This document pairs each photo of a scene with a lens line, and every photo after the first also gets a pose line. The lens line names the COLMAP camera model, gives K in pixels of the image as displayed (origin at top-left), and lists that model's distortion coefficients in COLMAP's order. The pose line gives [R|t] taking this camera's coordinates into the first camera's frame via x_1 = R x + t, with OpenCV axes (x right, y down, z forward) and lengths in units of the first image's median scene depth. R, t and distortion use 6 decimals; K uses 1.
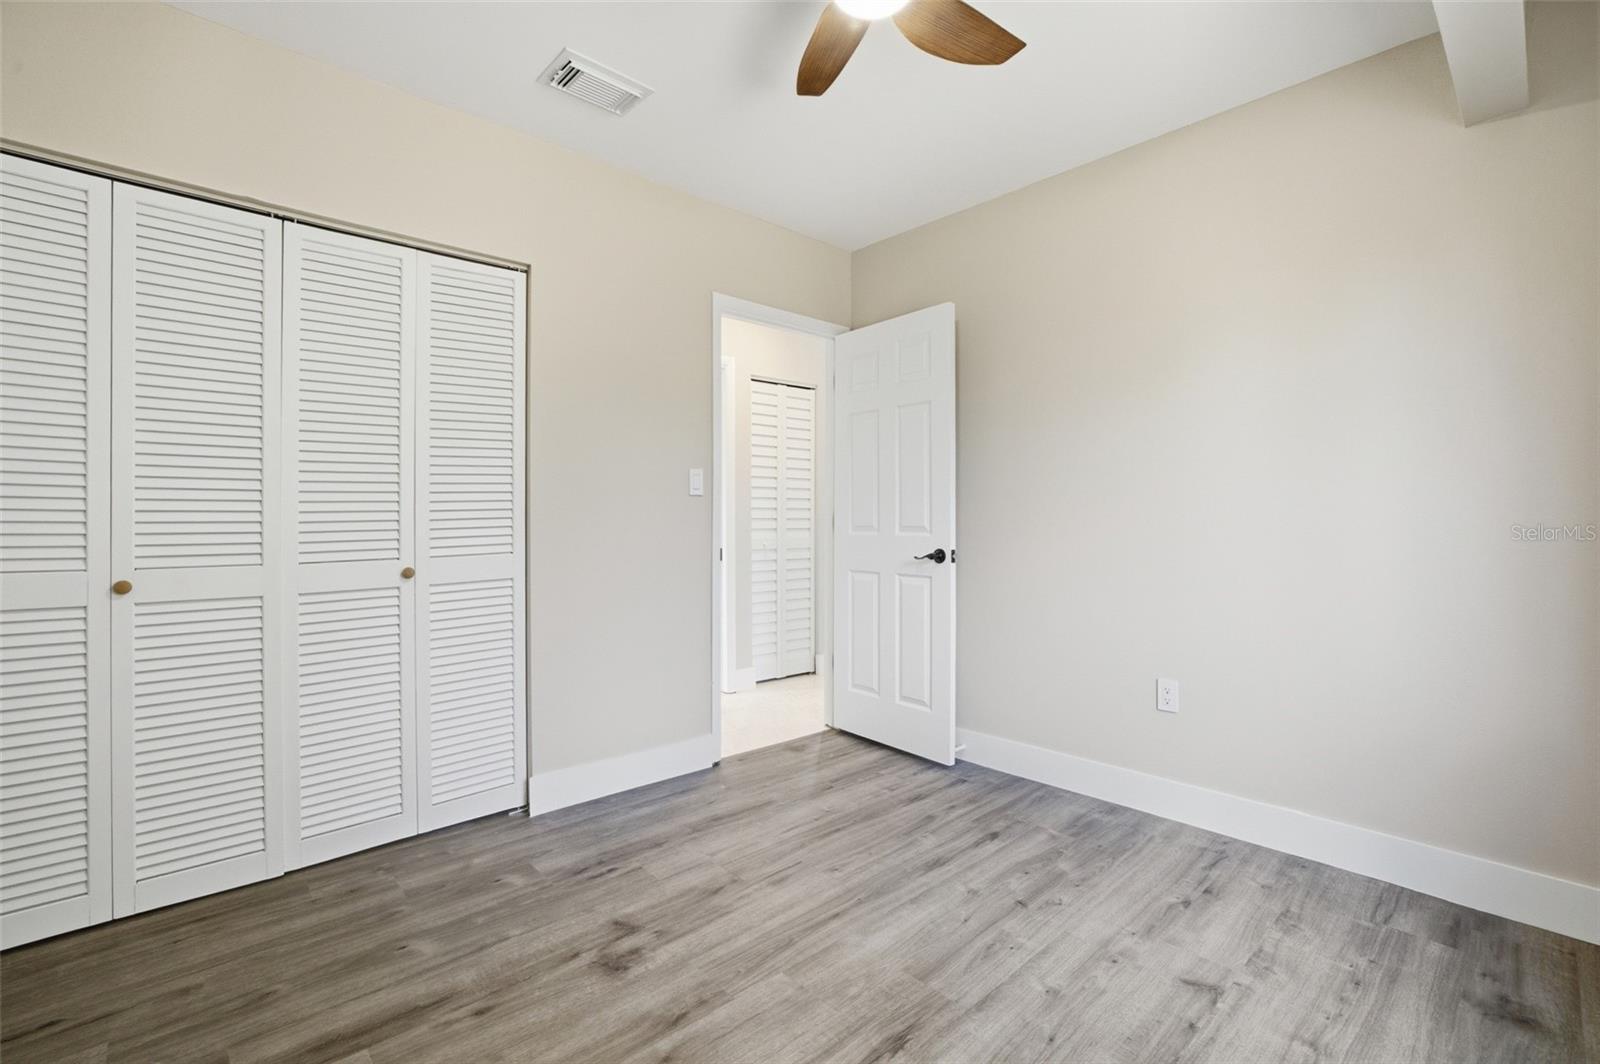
lens RADIAL K [[696.8, 0, 802.4], [0, 696.8, 541.3], [0, 0, 1]] dist [-0.054584, 0.017758]
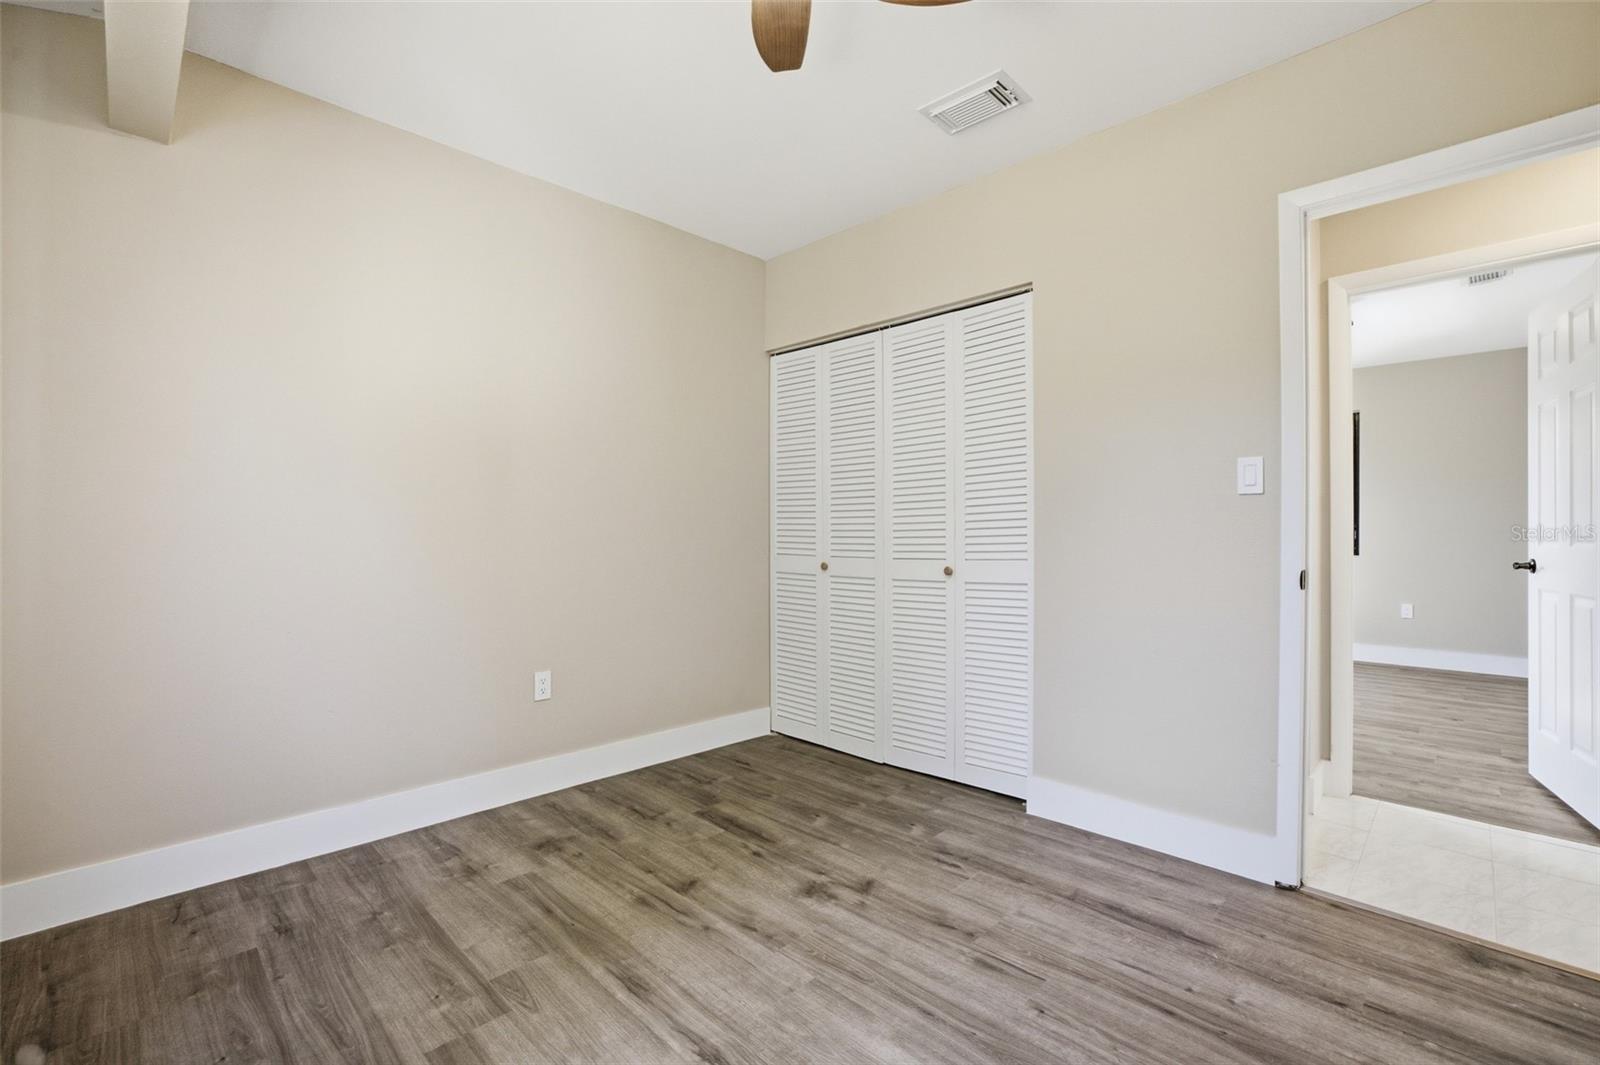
lens RADIAL K [[696.8, 0, 802.4], [0, 696.8, 541.8], [0, 0, 1]] dist [-0.054584, 0.017758]
pose [[0.051335, 0.015098, -0.998567, 0.847490], [-0.029115, 0.999483, 0.013615, -0.021602], [0.998257, 0.028374, 0.051748, 0.800076]]
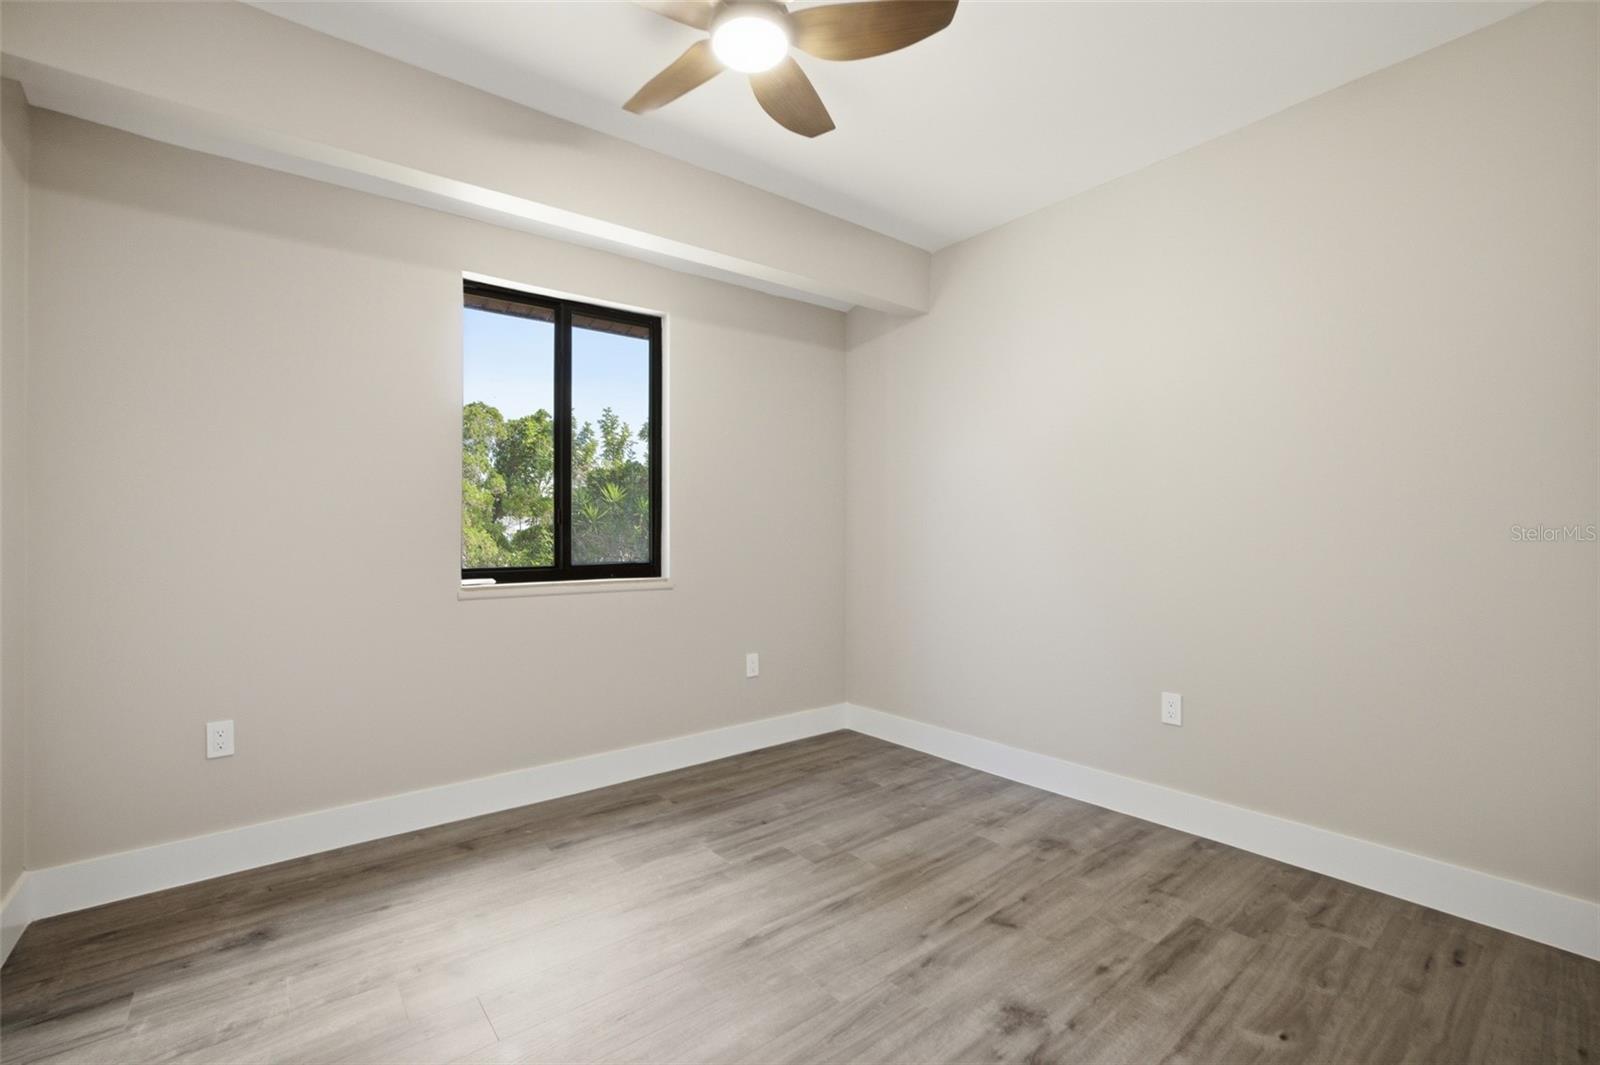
lens RADIAL K [[696.8, 0, 802.4], [0, 696.8, 541.8], [0, 0, 1]] dist [-0.054584, 0.017758]
pose [[-0.997738, 0.004125, 0.067091, -0.038390], [0.006696, 0.999250, 0.038136, -0.058333], [-0.066883, 0.038499, -0.997018, 1.714963]]
